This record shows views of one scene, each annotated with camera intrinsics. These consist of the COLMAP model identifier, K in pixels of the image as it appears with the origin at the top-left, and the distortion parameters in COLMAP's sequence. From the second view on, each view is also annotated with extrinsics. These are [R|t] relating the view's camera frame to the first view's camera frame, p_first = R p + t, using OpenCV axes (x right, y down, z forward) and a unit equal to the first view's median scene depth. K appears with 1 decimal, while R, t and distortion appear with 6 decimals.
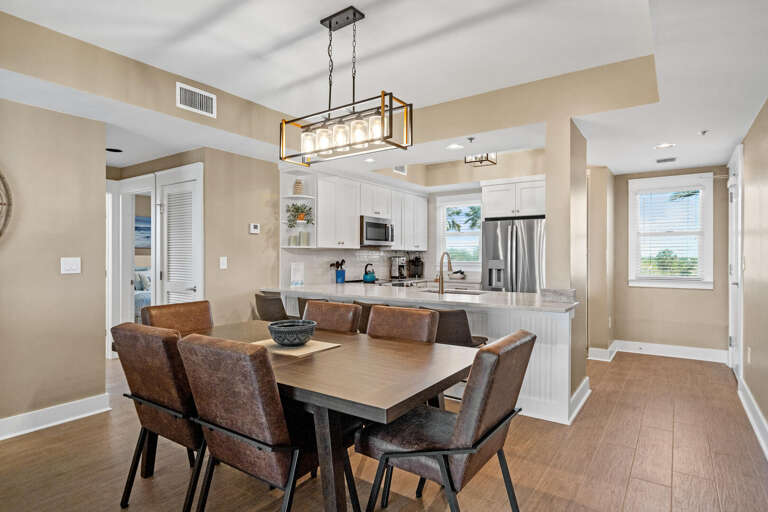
lens RADIAL K [[418.6, 0, 384.0], [0, 418.6, 256.0], [0, 0, 1]] dist [0.000095, 0.000143]
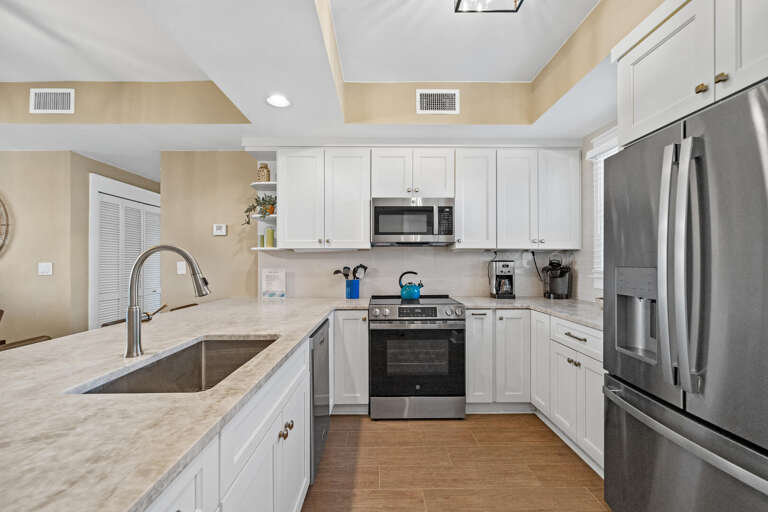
lens RADIAL K [[314.1, 0, 384.0], [0, 314.1, 256.0], [0, 0, 1]] dist [0.001314, 0.000182]
pose [[0.585530, -0.018890, -0.810430, 0.410353], [0.004589, 0.999790, -0.019988, 0.004975], [0.810637, 0.007984, 0.585494, 0.833266]]
